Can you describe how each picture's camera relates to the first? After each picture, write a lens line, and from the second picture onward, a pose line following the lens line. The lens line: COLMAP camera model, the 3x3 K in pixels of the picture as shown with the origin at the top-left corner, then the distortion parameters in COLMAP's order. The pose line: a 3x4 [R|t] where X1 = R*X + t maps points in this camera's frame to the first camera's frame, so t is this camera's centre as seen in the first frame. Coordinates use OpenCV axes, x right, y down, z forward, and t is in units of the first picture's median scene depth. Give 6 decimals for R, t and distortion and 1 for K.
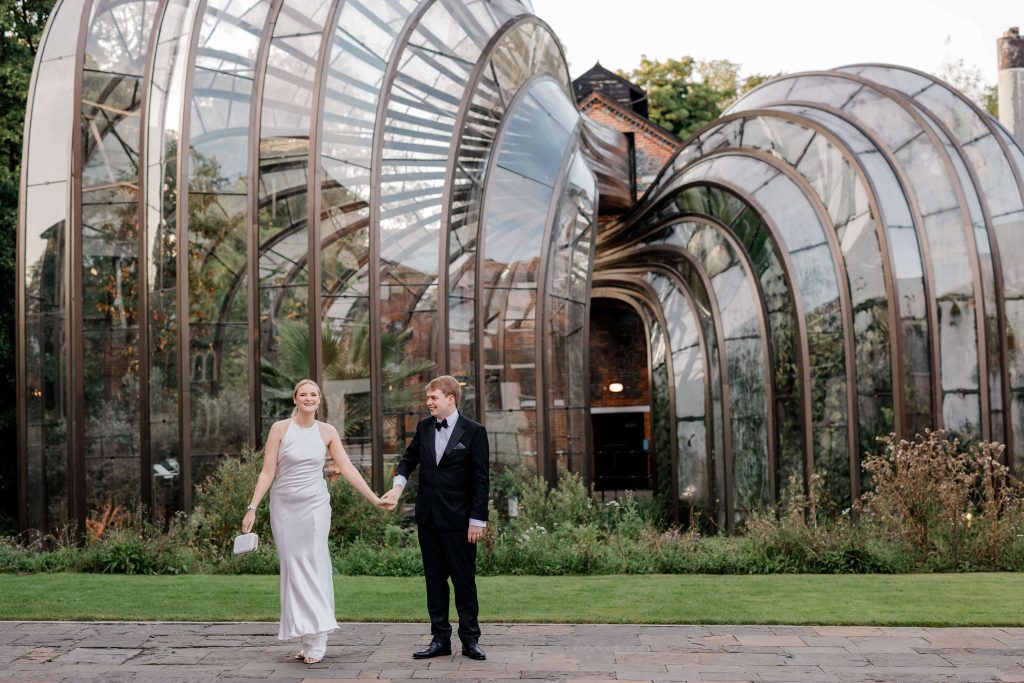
lens RADIAL K [[1508.0, 0, 509.9], [0, 1508.0, 345.8], [0, 0, 1]] dist [0.011830, 0.000000]
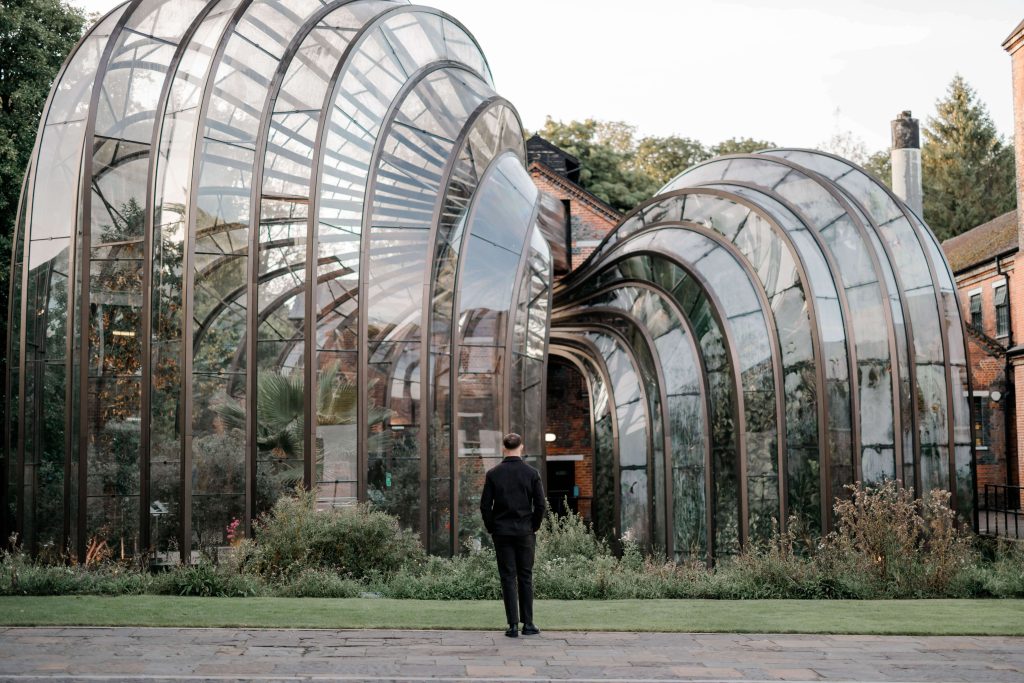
lens RADIAL K [[1508.0, 0, 517.7], [0, 1508.0, 338.1], [0, 0, 1]] dist [0.011830, 0.000000]
pose [[0.995918, 0.022017, 0.087536, -0.065593], [-0.018816, 0.999129, -0.037235, -0.003208], [-0.088279, 0.035435, 0.995465, -0.089769]]
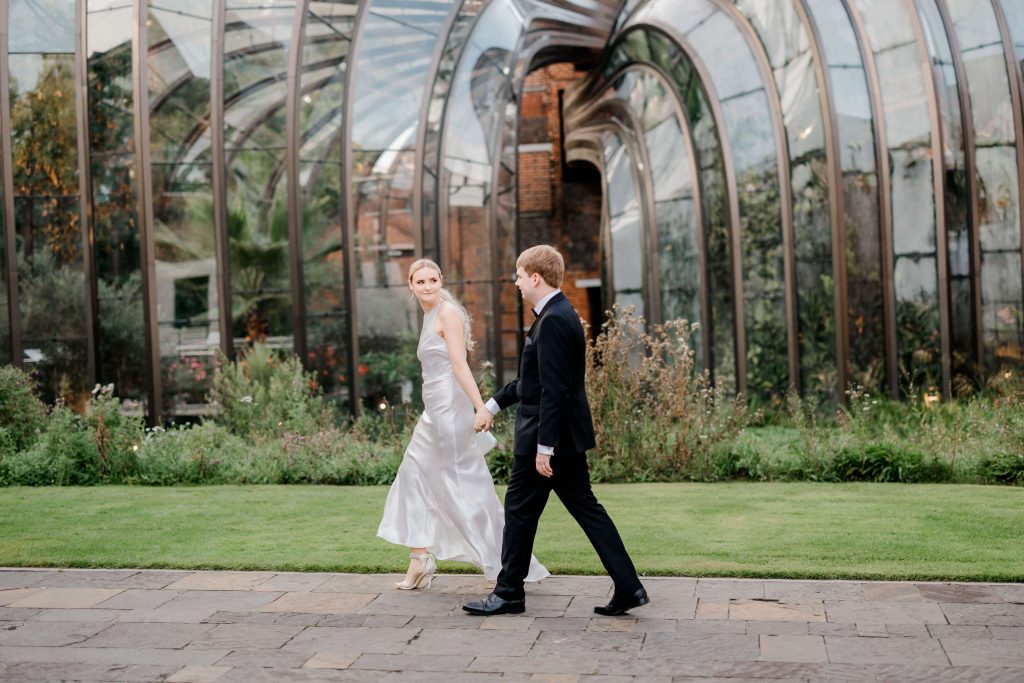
lens RADIAL K [[1508.0, 0, 522.8], [0, 1508.0, 344.1], [0, 0, 1]] dist [0.011830, 0.000000]
pose [[0.992435, -0.012072, -0.122179, 0.178403], [0.022268, 0.996348, 0.082430, 0.004479], [0.120737, -0.084527, 0.989079, 0.106112]]
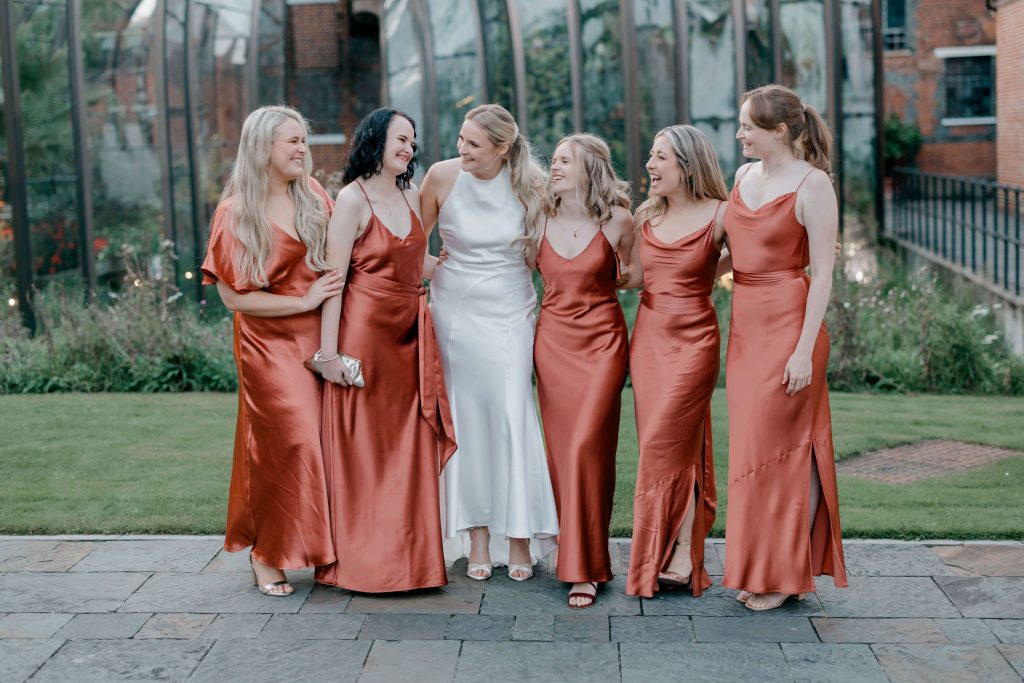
lens RADIAL K [[1508.0, 0, 513.3], [0, 1508.0, 344.5], [0, 0, 1]] dist [0.011830, 0.000000]
pose [[0.999773, -0.005824, -0.020513, 0.206332], [0.009264, 0.985086, 0.171814, 0.009106], [0.019206, -0.171965, 0.984916, 0.184970]]
